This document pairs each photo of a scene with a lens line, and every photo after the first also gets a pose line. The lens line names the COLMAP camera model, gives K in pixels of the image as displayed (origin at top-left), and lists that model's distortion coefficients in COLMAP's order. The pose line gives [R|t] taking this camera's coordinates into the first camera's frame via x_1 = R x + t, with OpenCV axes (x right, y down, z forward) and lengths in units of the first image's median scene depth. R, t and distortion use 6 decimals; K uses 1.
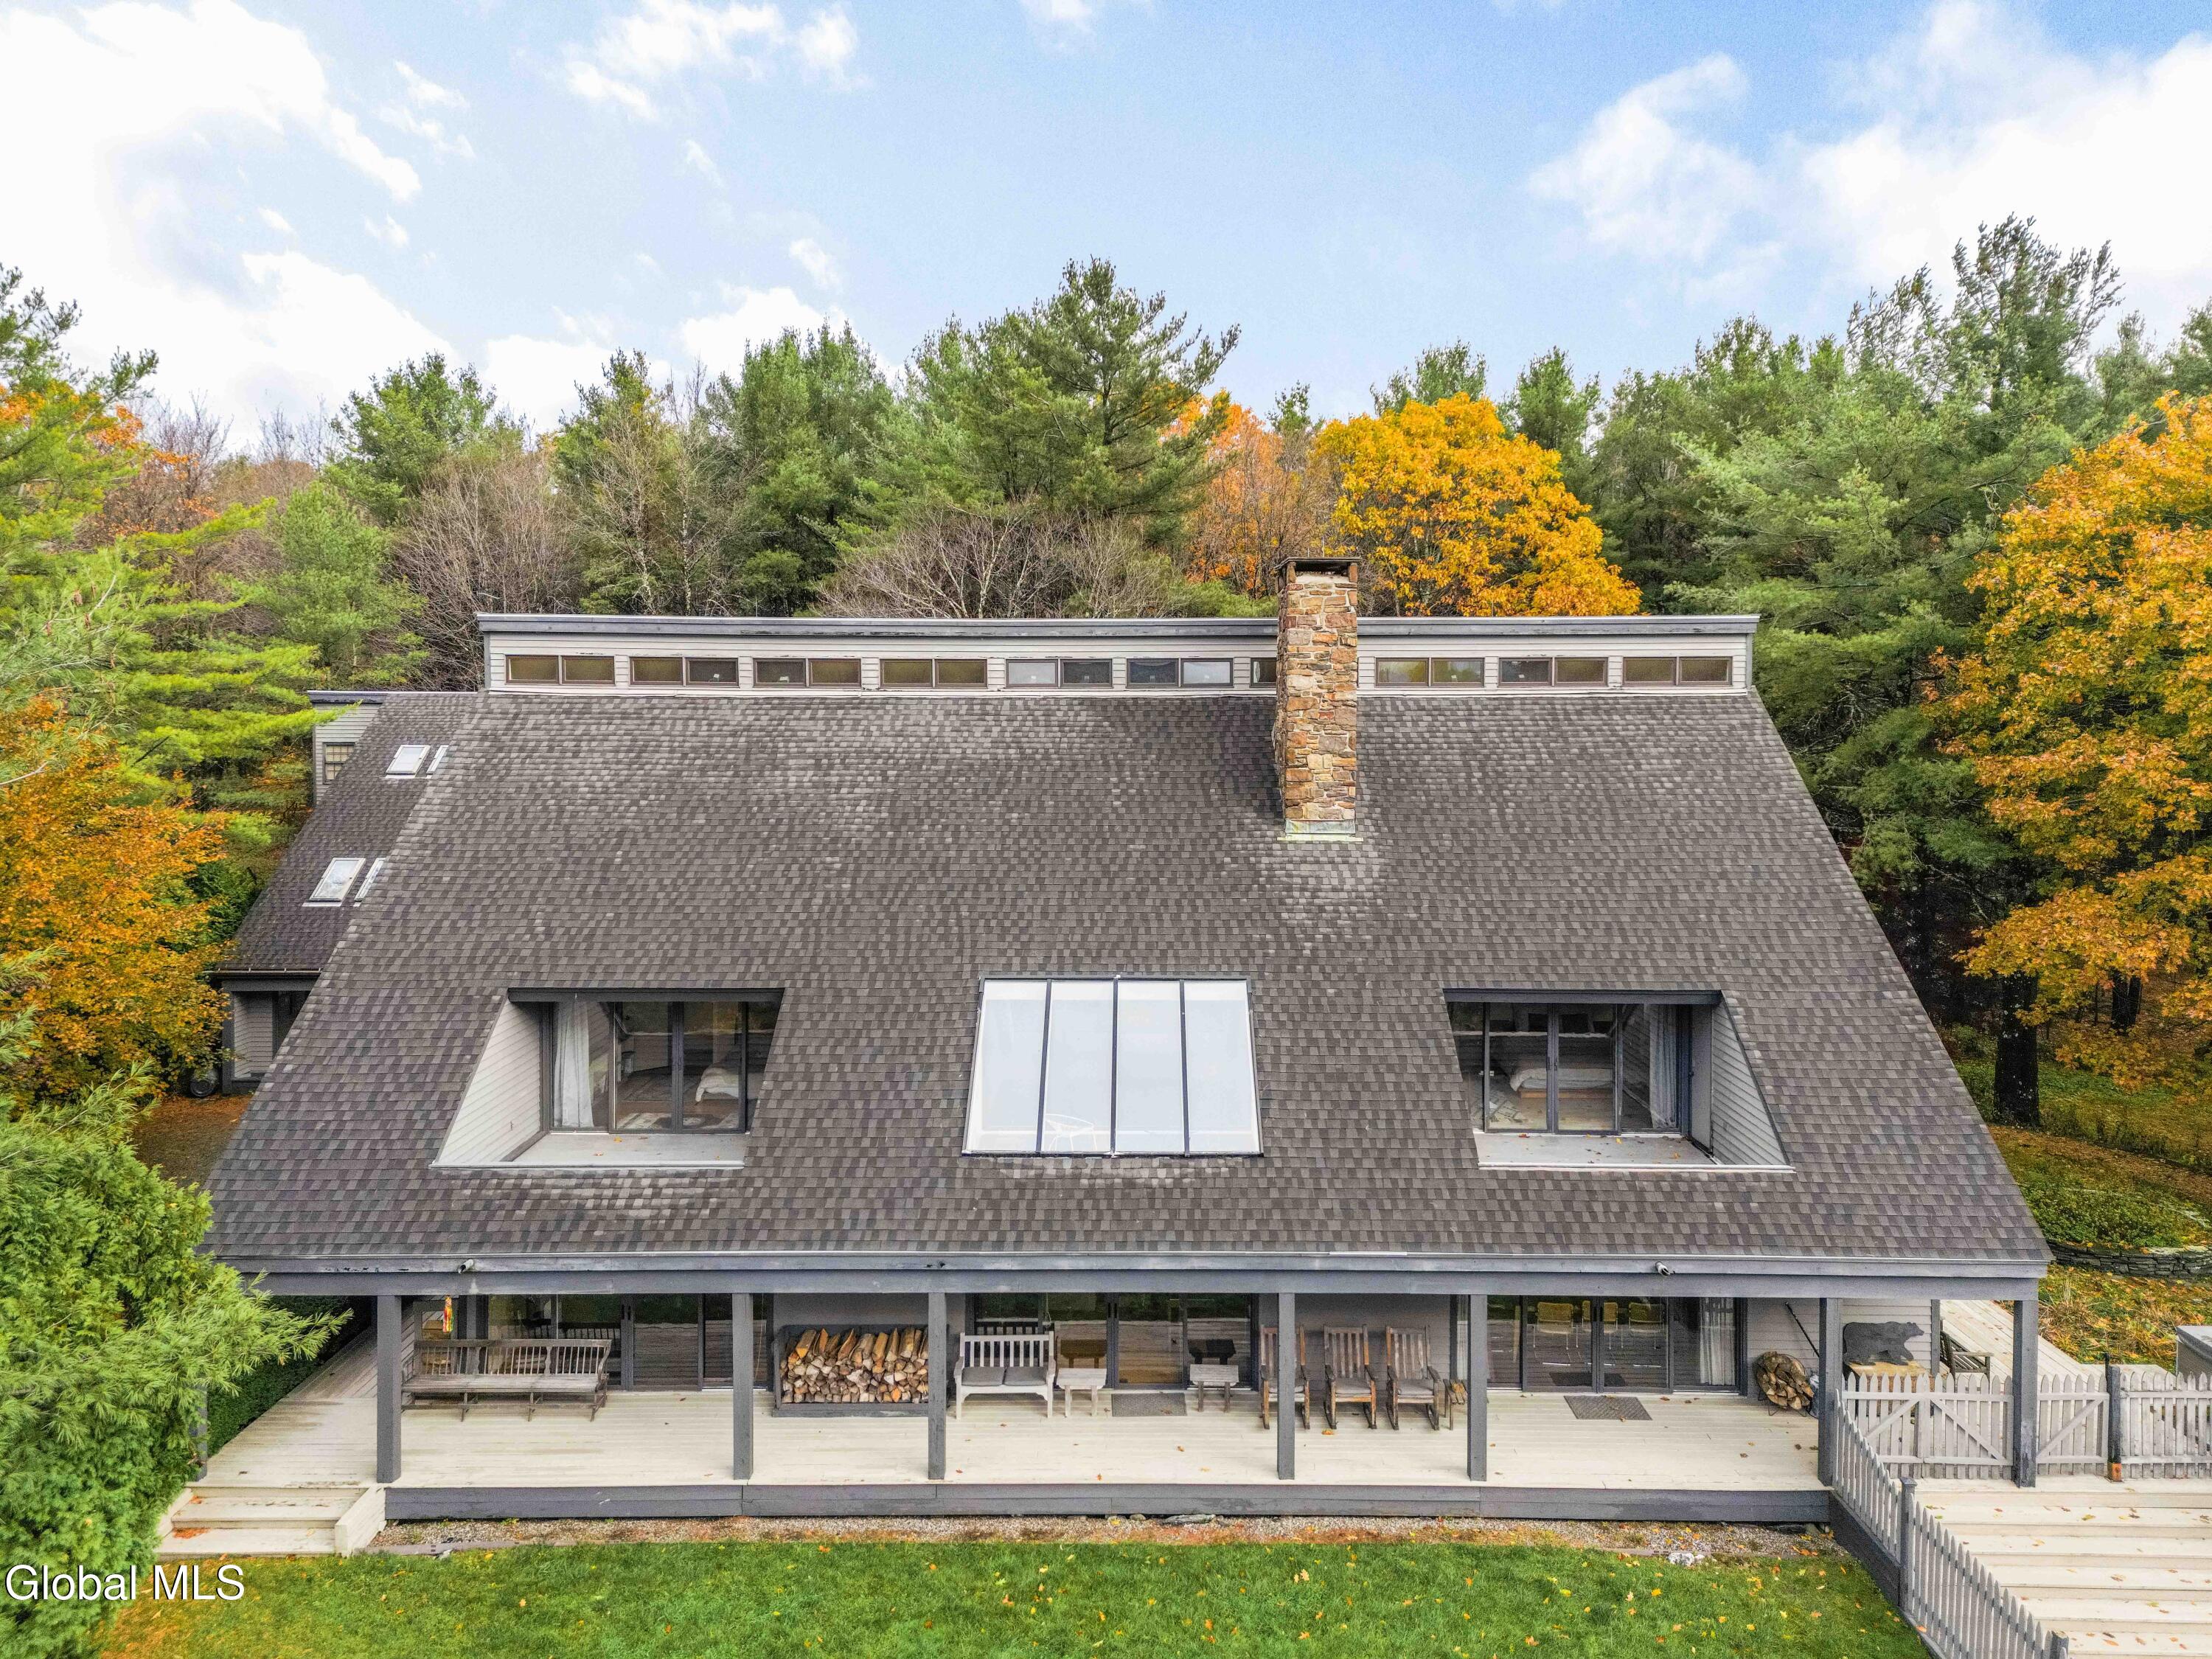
lens RADIAL K [[1562.7, 0, 1117.3], [0, 1562.7, 754.4], [0, 0, 1]] dist [0.133639, -0.191858]
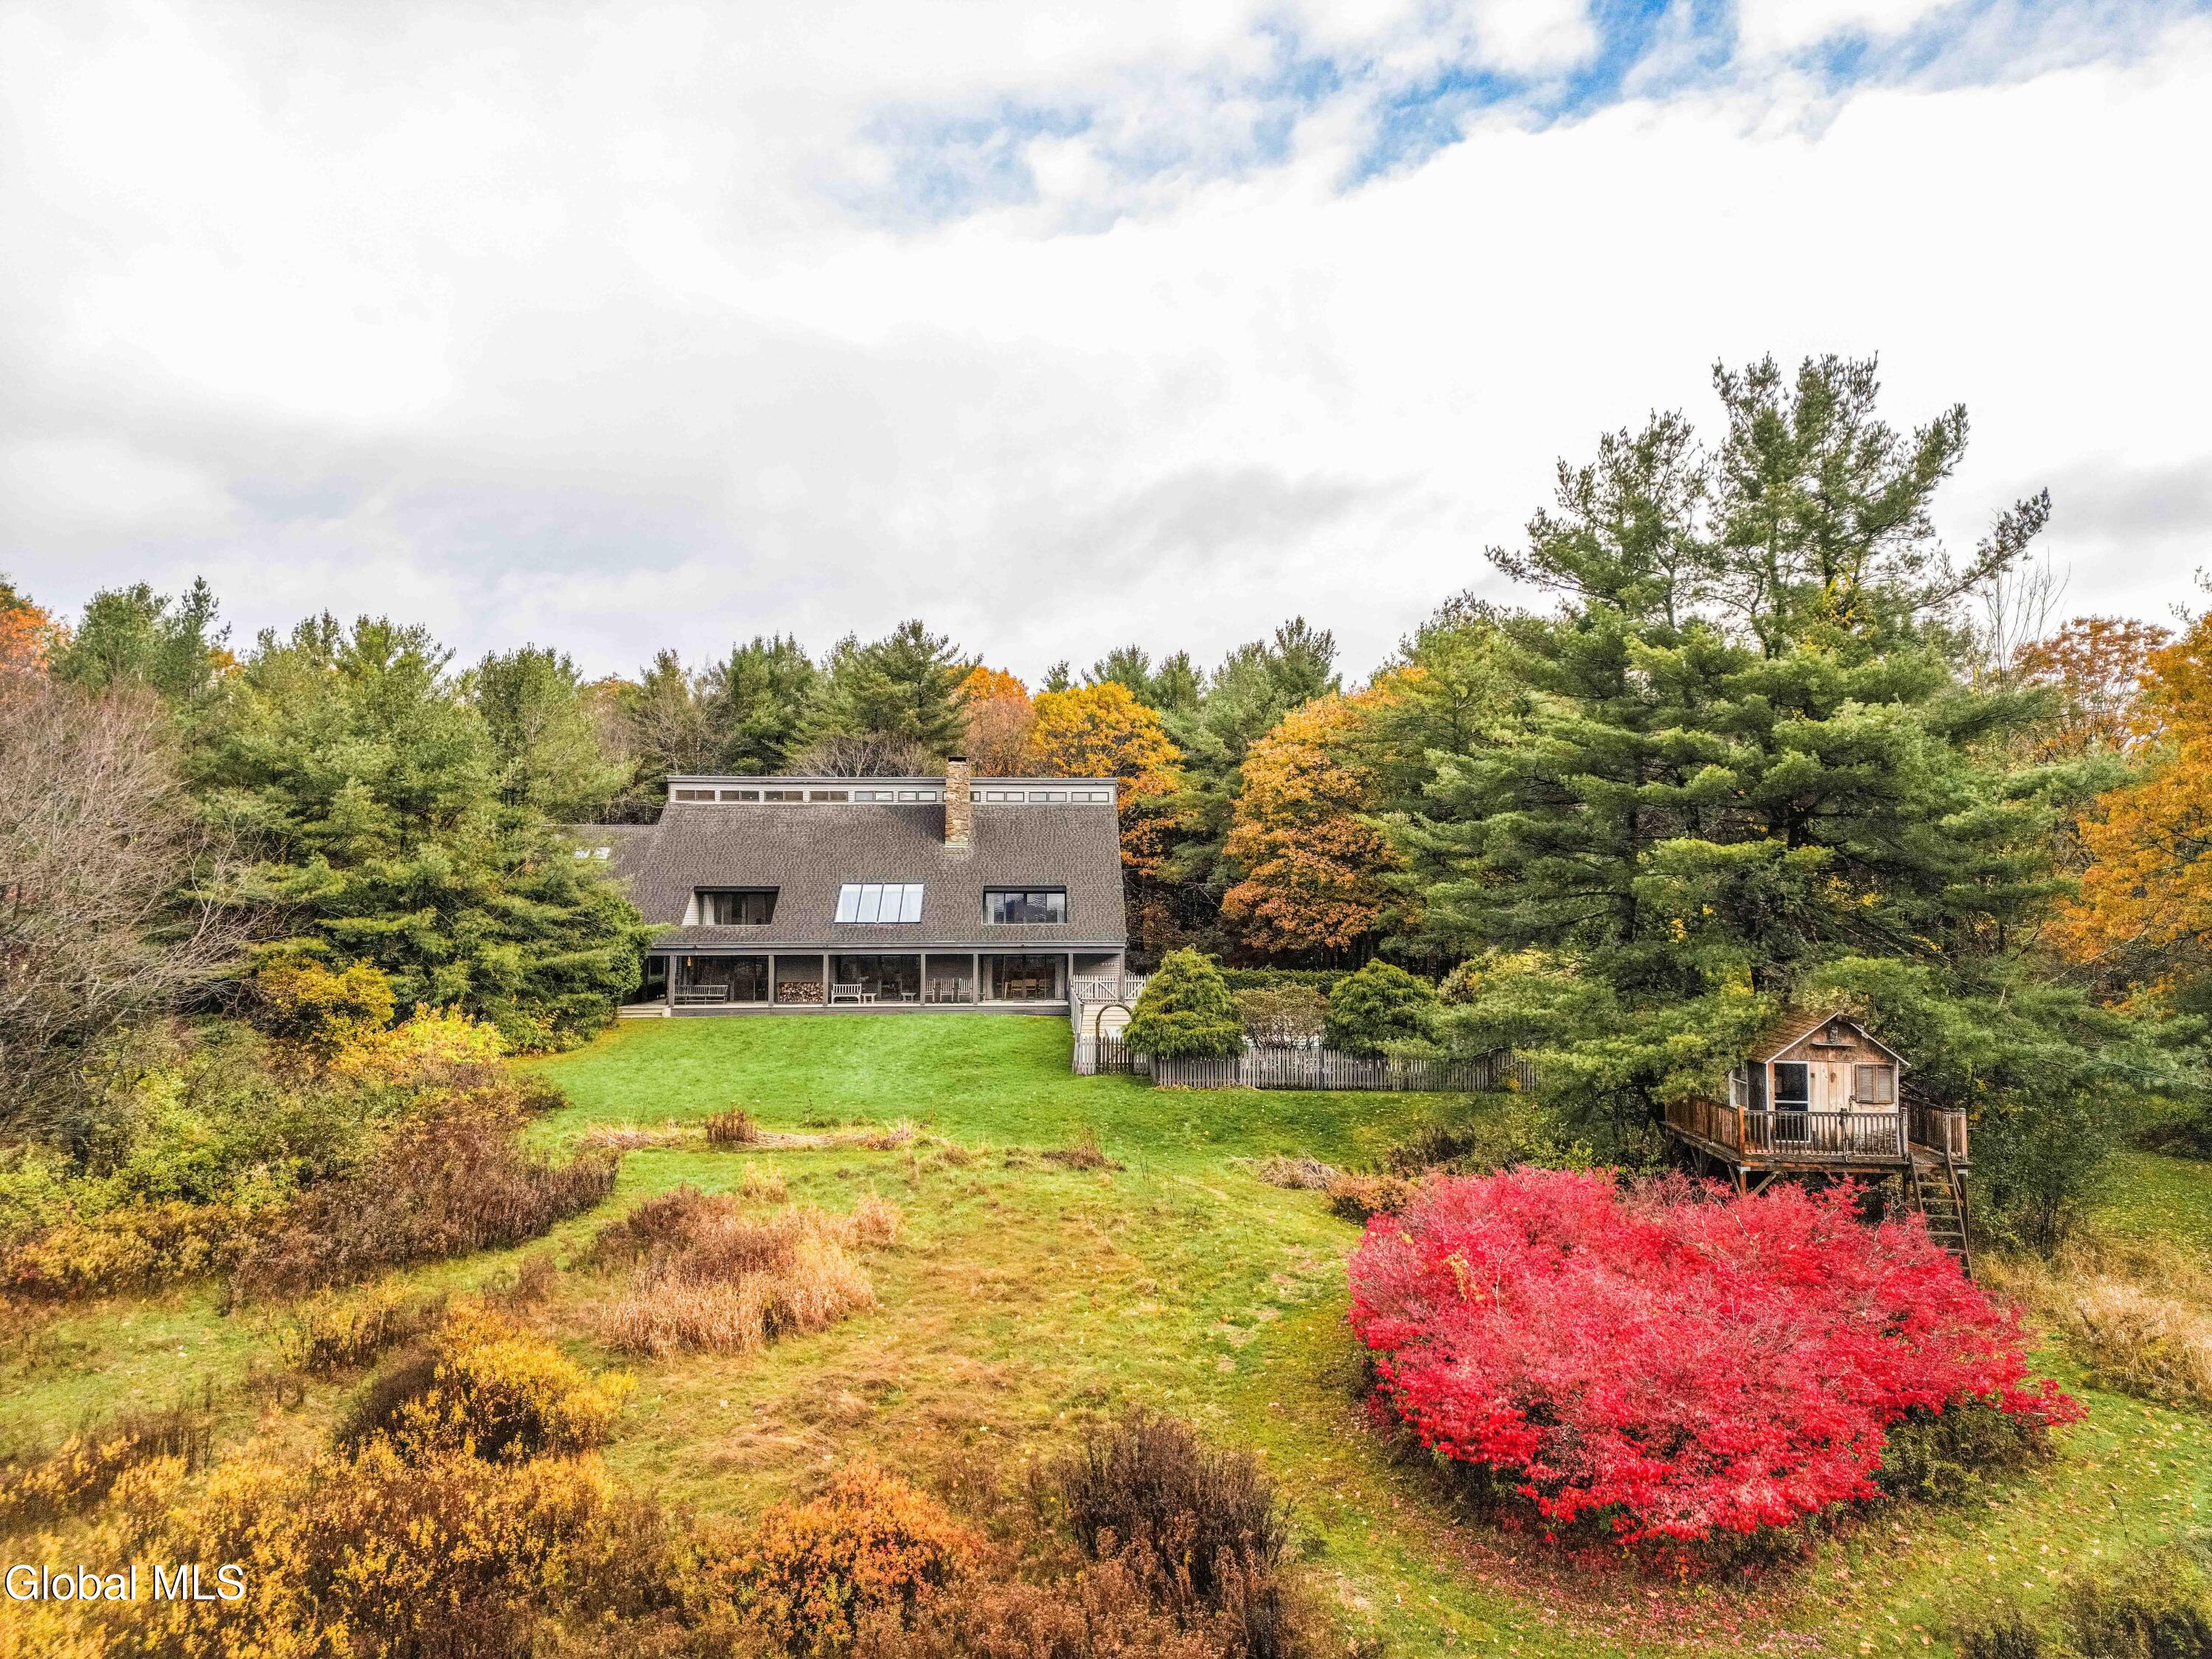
lens RADIAL K [[1553.2, 0, 1116.3], [0, 1553.2, 816.9], [0, 0, 1]] dist [0.081484, -0.091896]
pose [[0.998542, 0.001591, 0.053953, 0.246054], [0.003755, 0.995097, -0.098837, 0.261944], [-0.053846, 0.098896, 0.993640, -1.796519]]
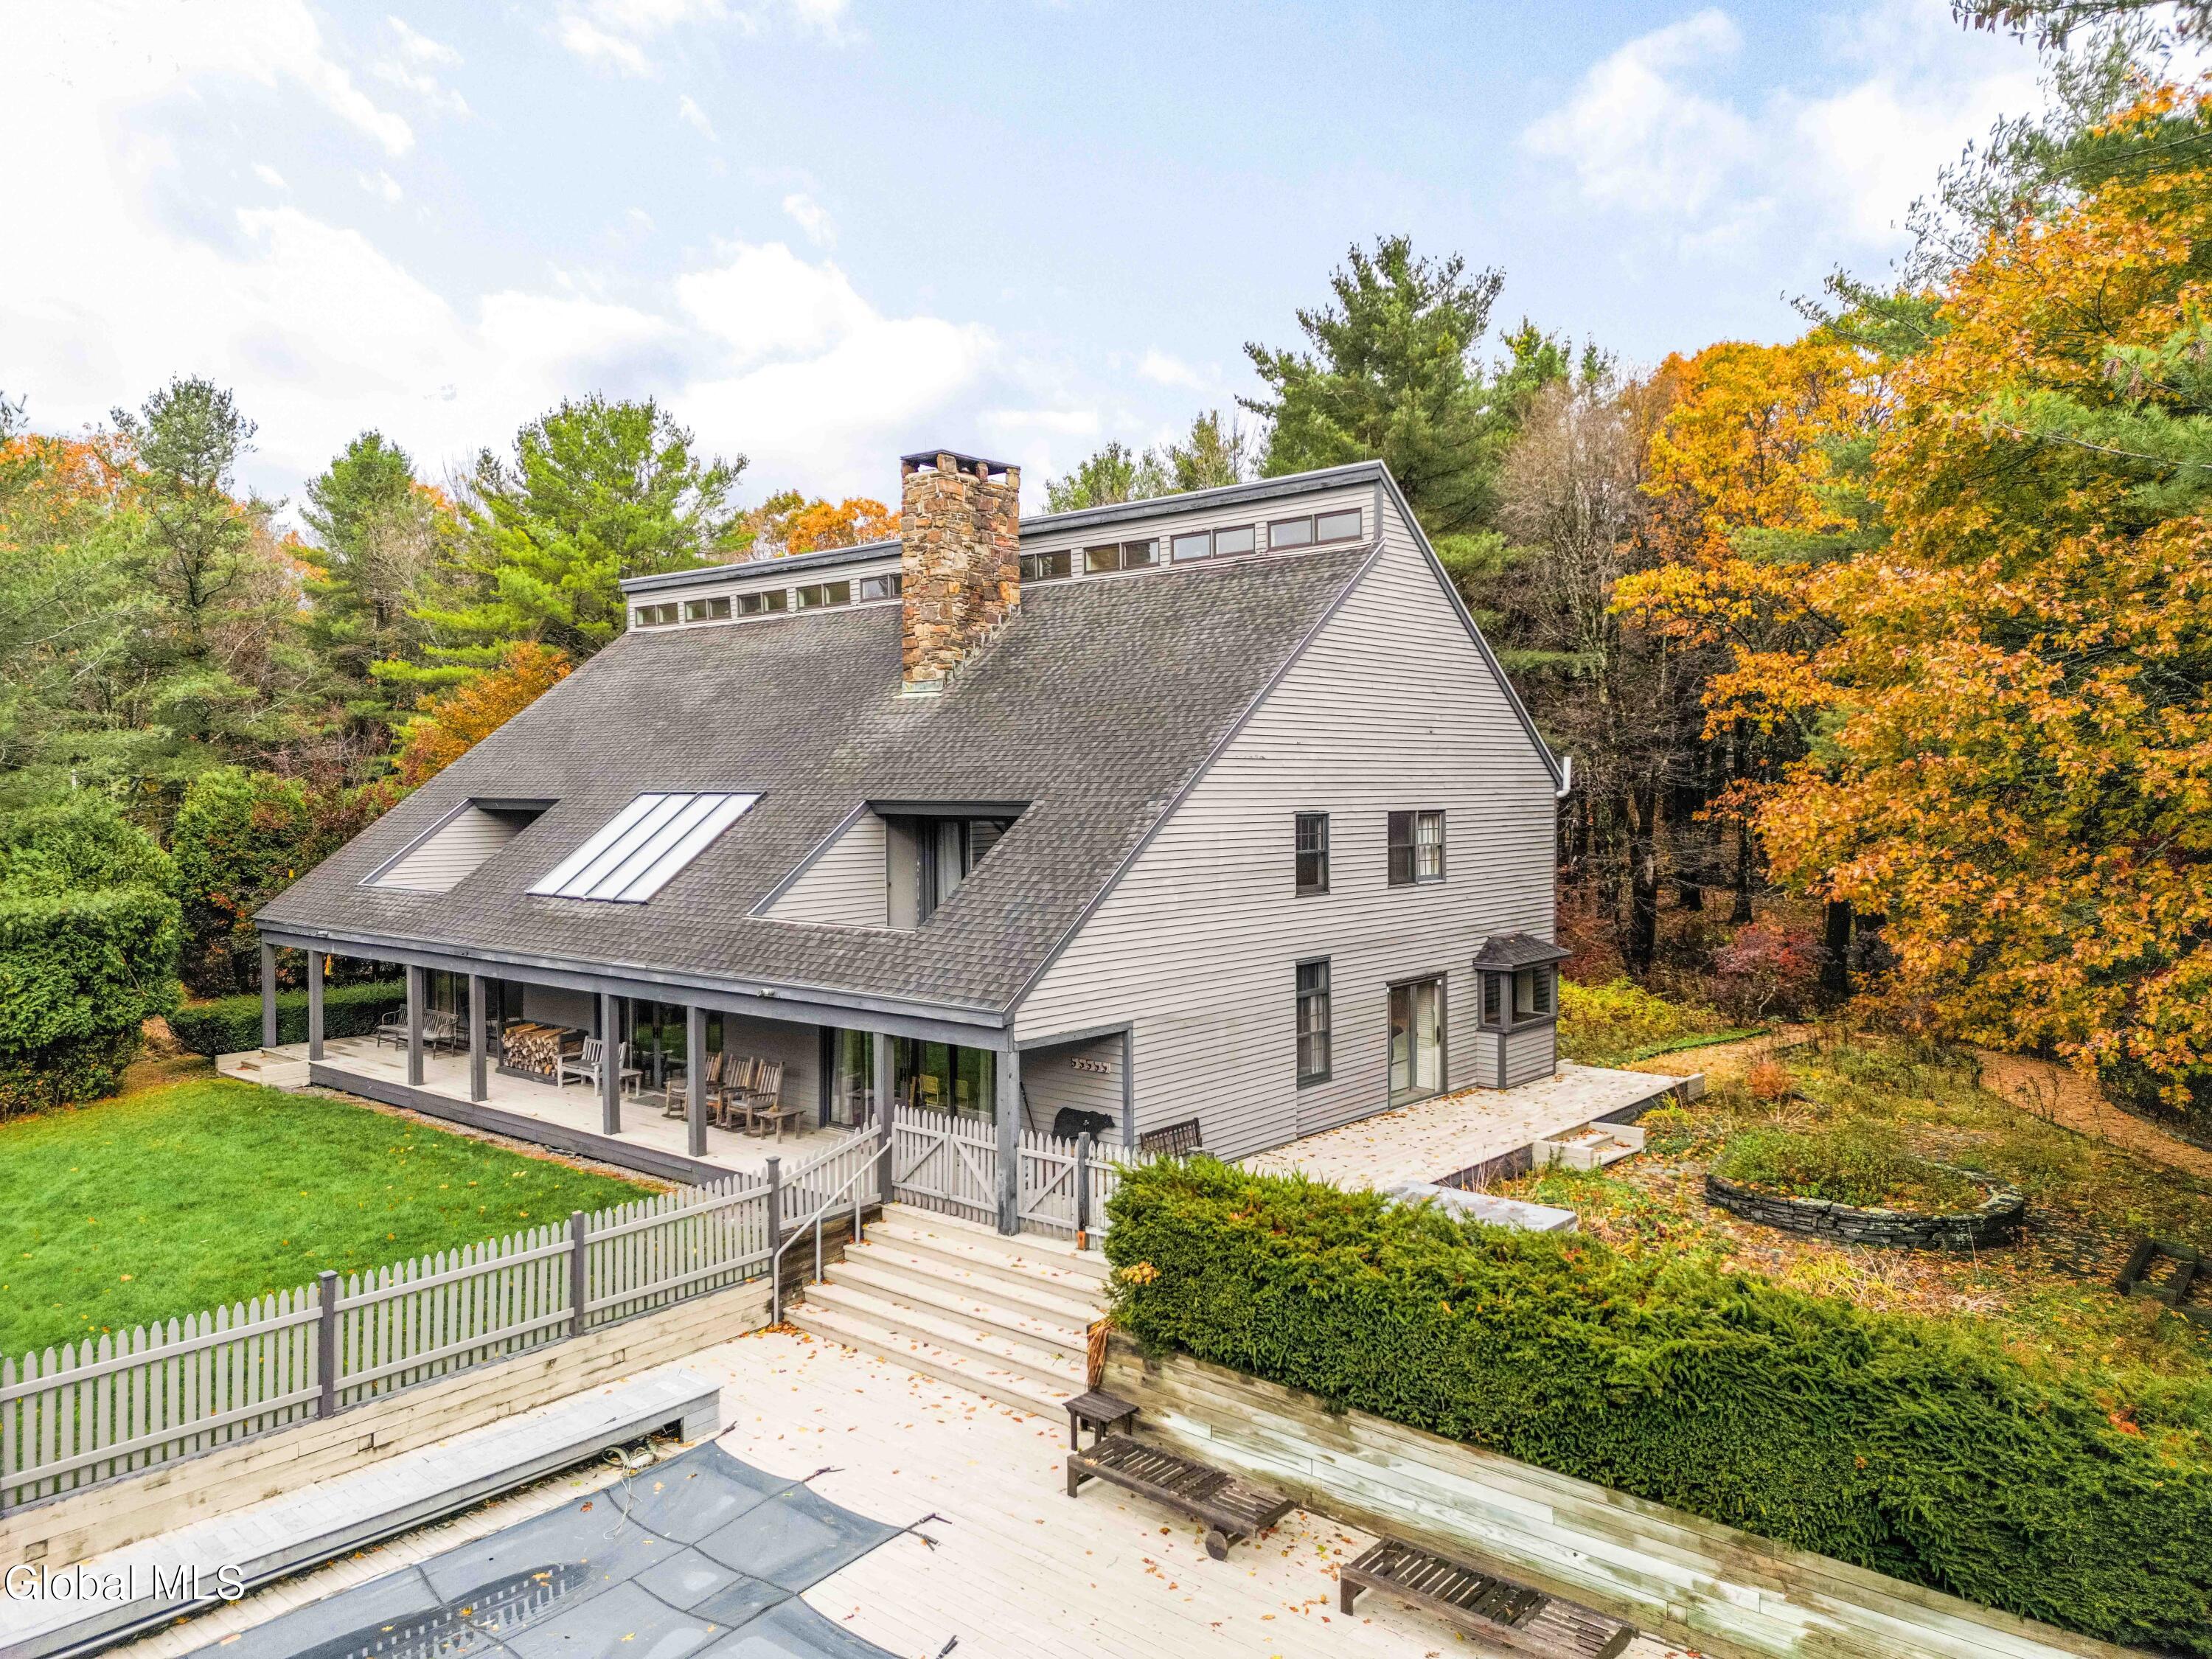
lens RADIAL K [[1553.2, 0, 1116.3], [0, 1553.2, 816.9], [0, 0, 1]] dist [0.081484, -0.091896]
pose [[0.766244, 0.008835, -0.642489, 0.876745], [-0.020301, 0.999739, -0.010464, 0.135832], [0.642229, 0.021061, 0.766223, 0.183840]]
